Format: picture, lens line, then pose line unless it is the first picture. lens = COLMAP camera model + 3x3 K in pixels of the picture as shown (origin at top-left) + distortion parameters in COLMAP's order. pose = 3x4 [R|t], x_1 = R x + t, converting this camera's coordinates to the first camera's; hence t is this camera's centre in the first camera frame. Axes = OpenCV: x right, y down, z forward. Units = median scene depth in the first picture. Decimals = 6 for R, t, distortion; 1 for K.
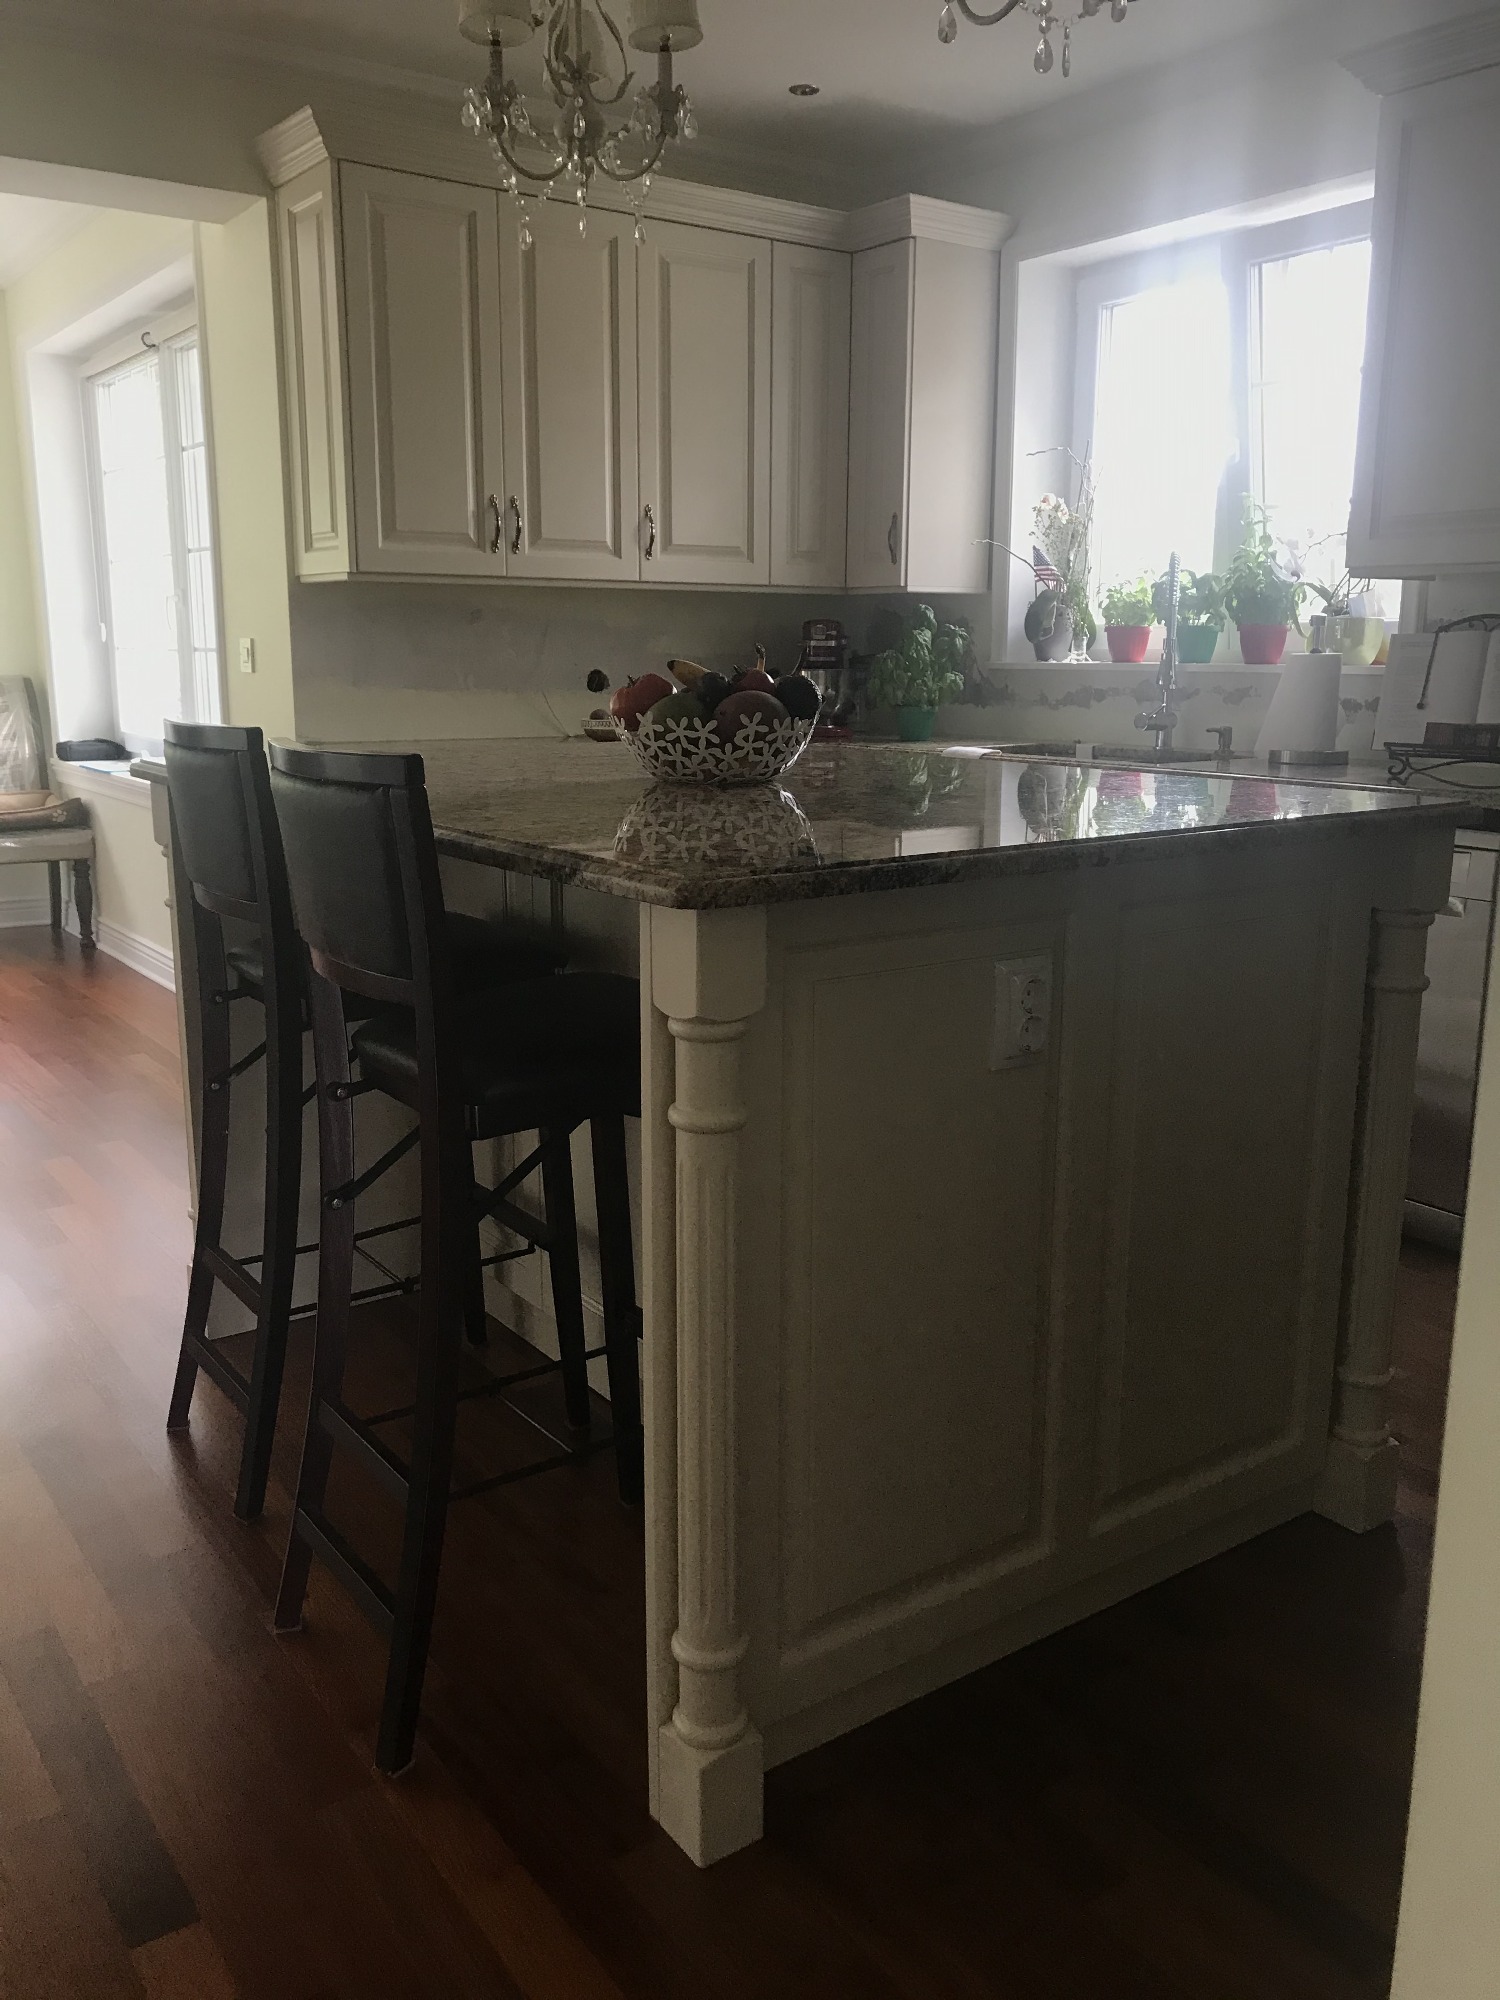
lens RADIAL K [[1634.0, 0, 759.4], [0, 1634.0, 994.2], [0, 0, 1]] dist [-0.008892, 0.000056]
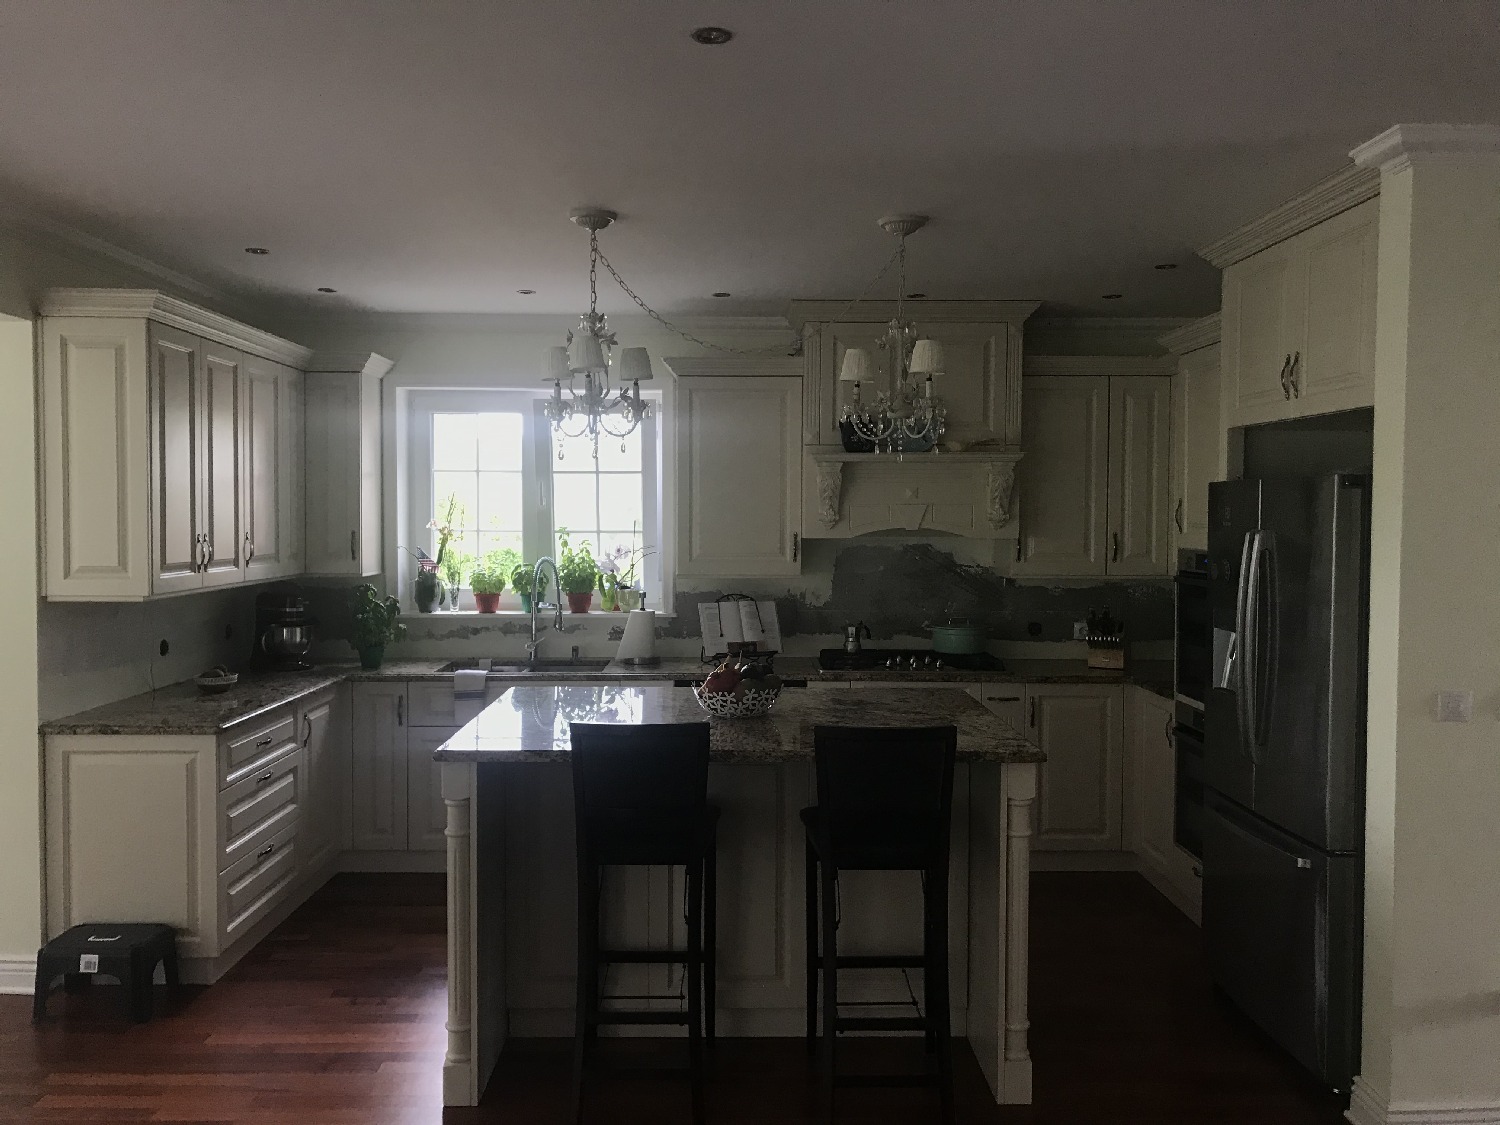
lens RADIAL K [[1225.5, 0, 760.3], [0, 1225.5, 556.0], [0, 0, 1]] dist [-0.008892, 0.000056]
pose [[0.559317, -0.034053, 0.828254, -0.732933], [0.171430, 0.982308, -0.075379, -0.114754], [-0.811034, 0.184148, 0.555260, 0.006174]]
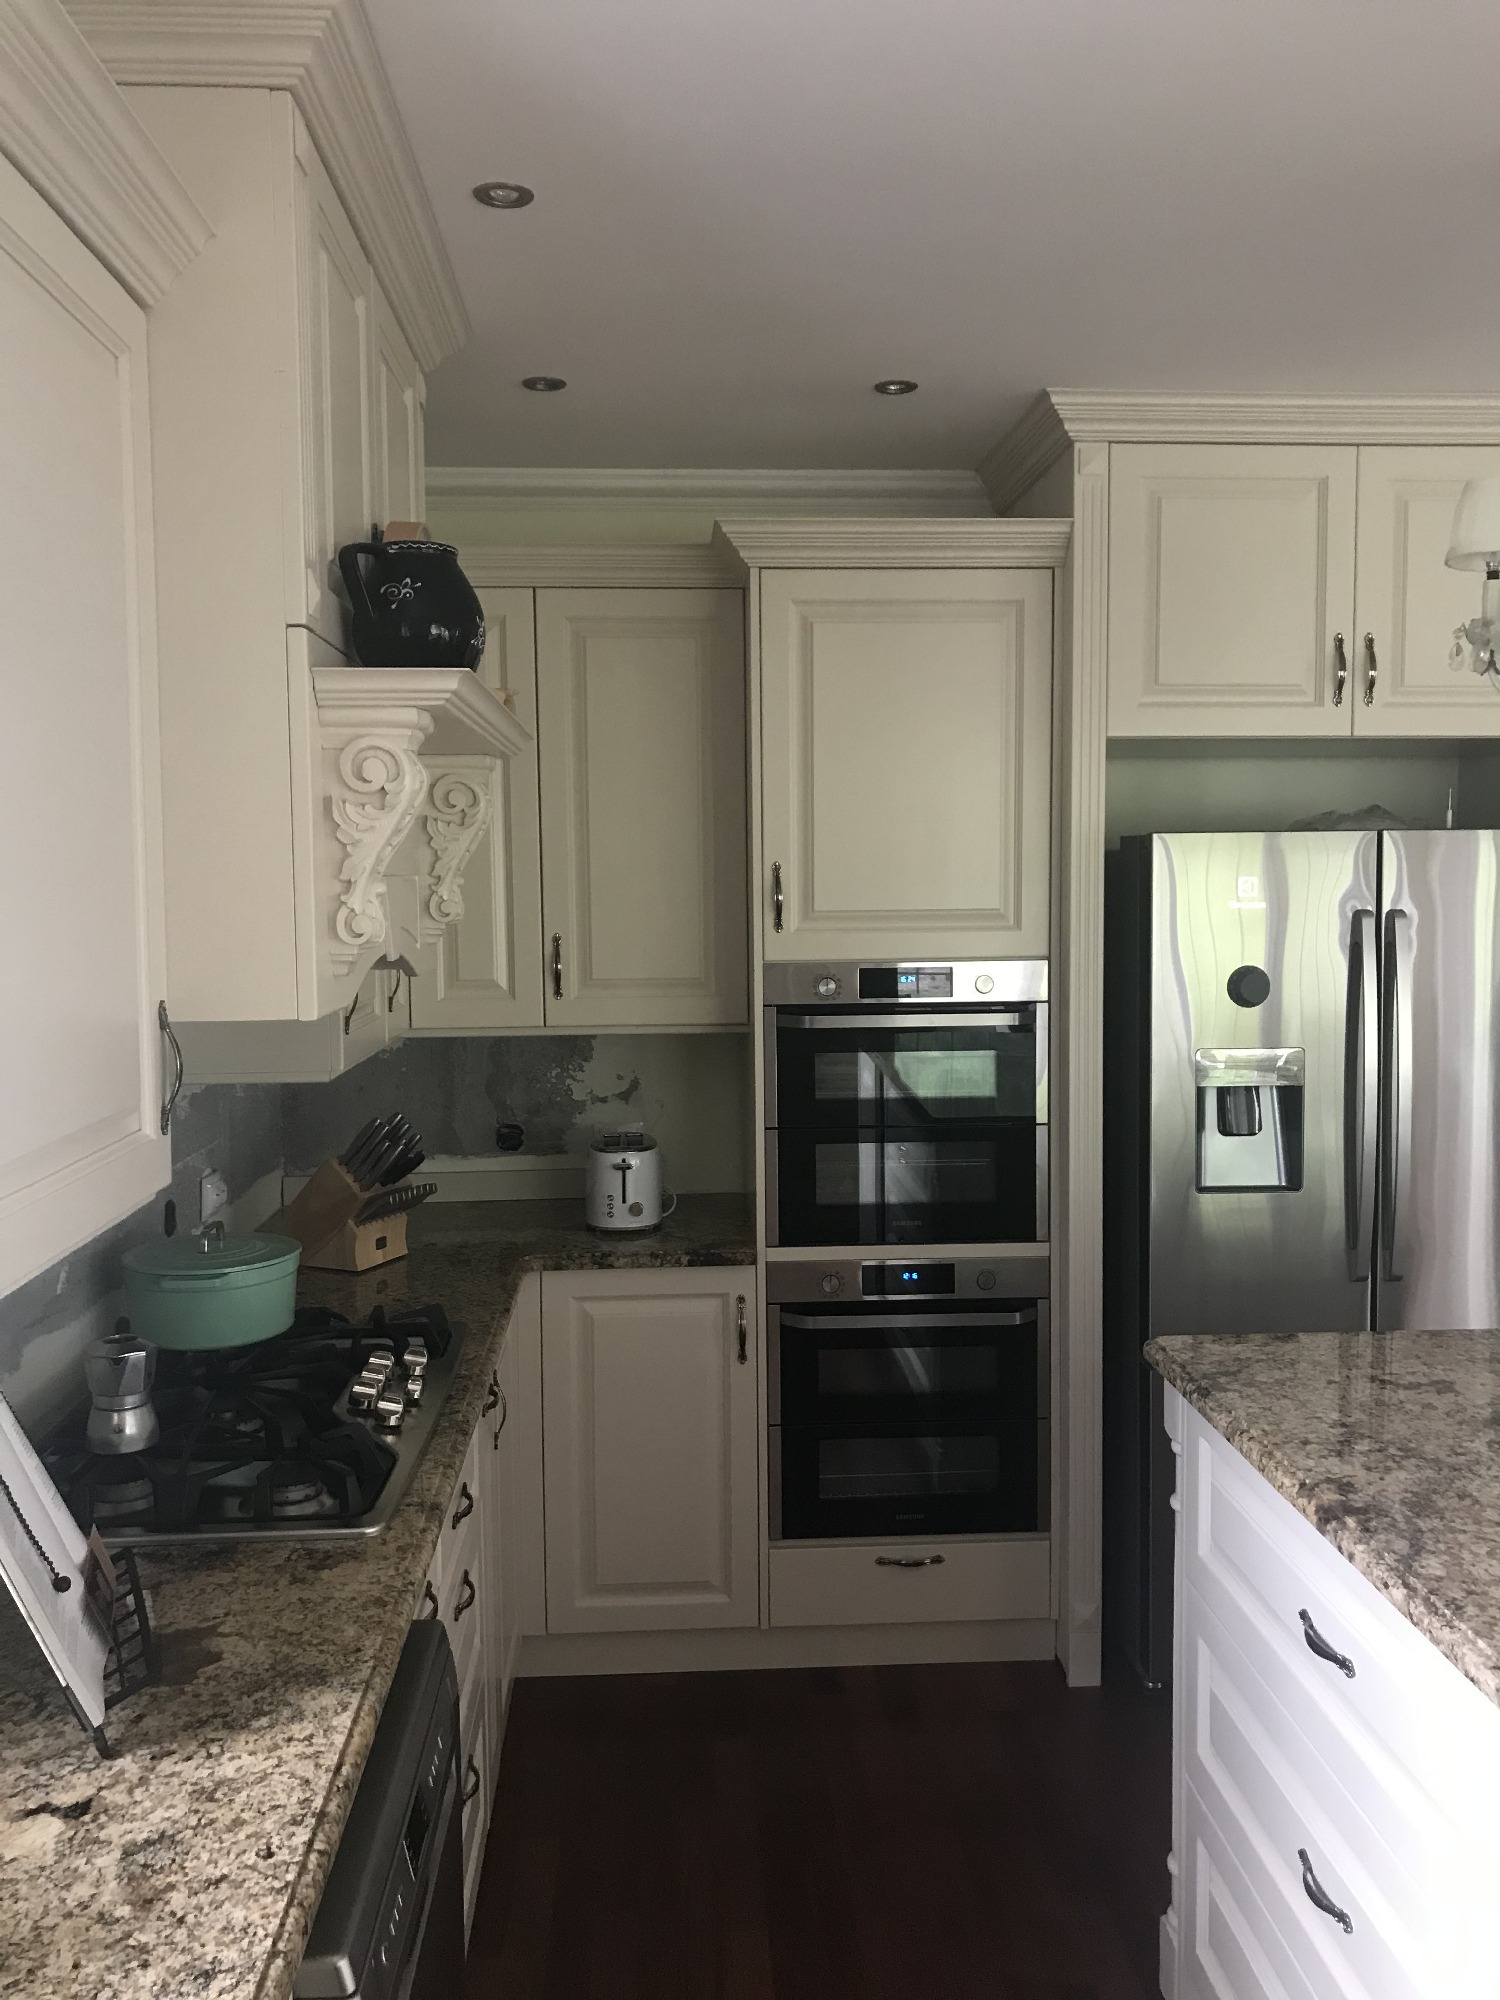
lens RADIAL K [[1634.0, 0, 759.4], [0, 1634.0, 994.2], [0, 0, 1]] dist [-0.008892, 0.000056]
pose [[-0.845349, -0.041880, 0.532570, 0.028938], [0.112582, 0.960566, 0.254239, -0.316669], [-0.522217, 0.274879, -0.807299, 0.928765]]
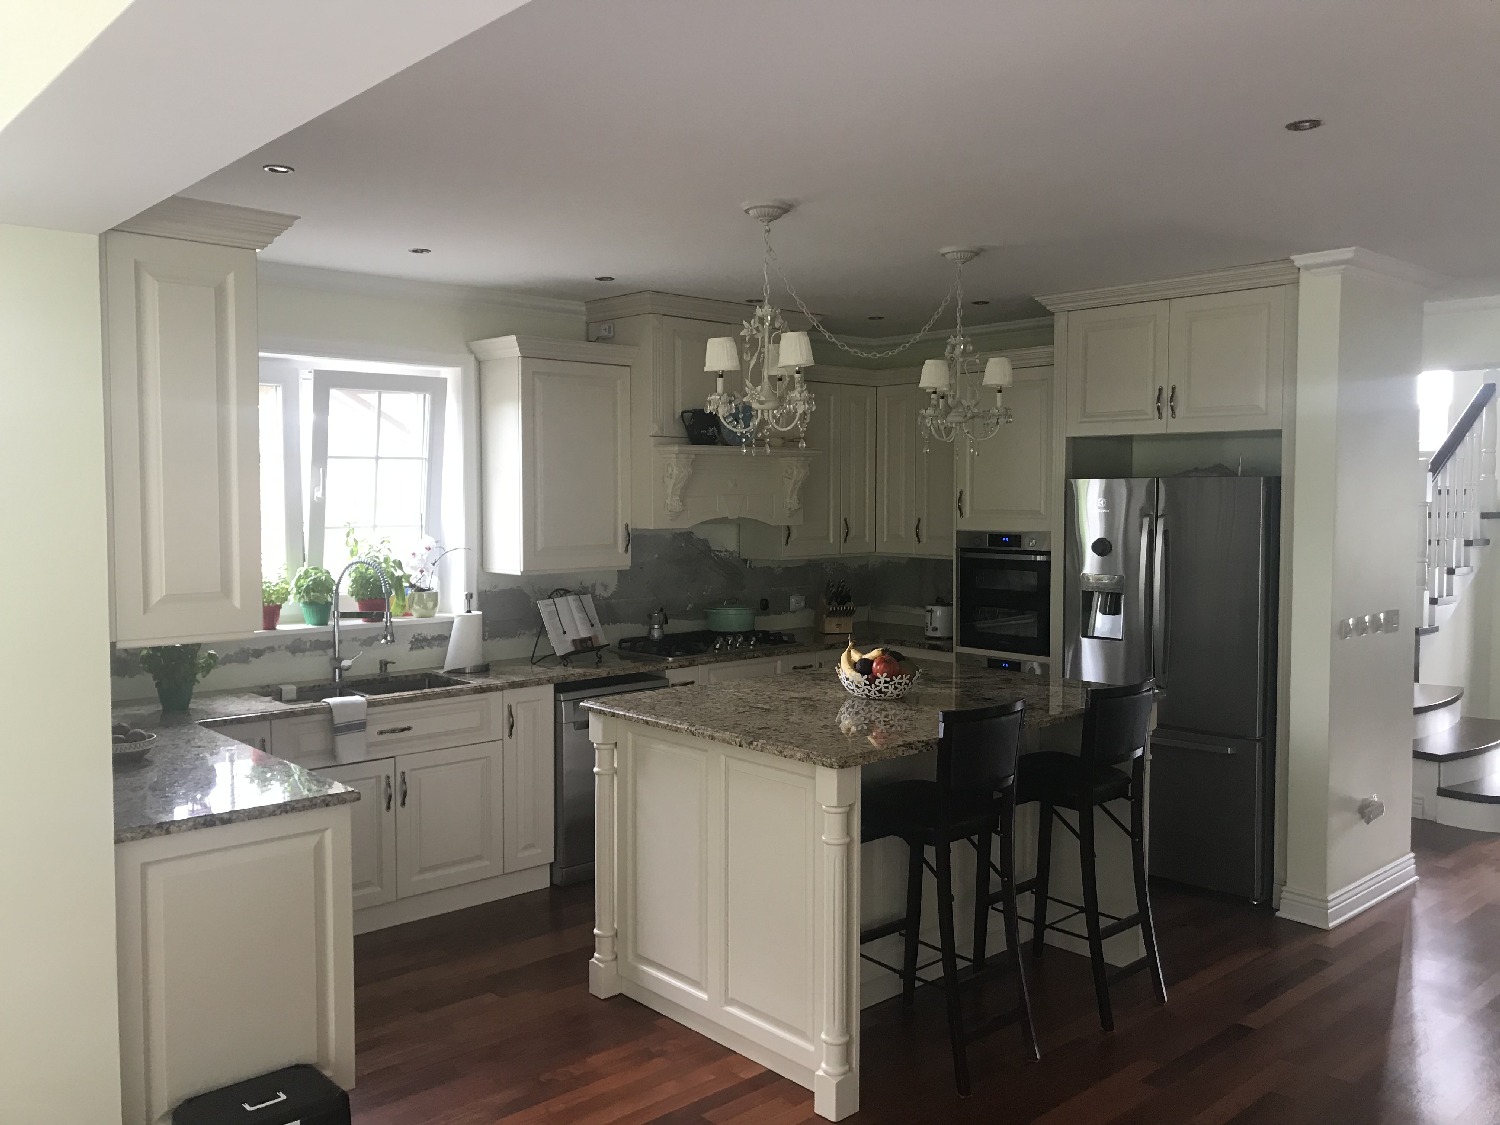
lens RADIAL K [[1225.5, 0, 760.3], [0, 1225.5, 556.0], [0, 0, 1]] dist [-0.008892, 0.000056]
pose [[-0.127372, -0.060737, 0.989994, -0.930772], [0.204404, 0.975091, 0.086122, -0.277676], [-0.970565, 0.213328, -0.111785, 0.699493]]
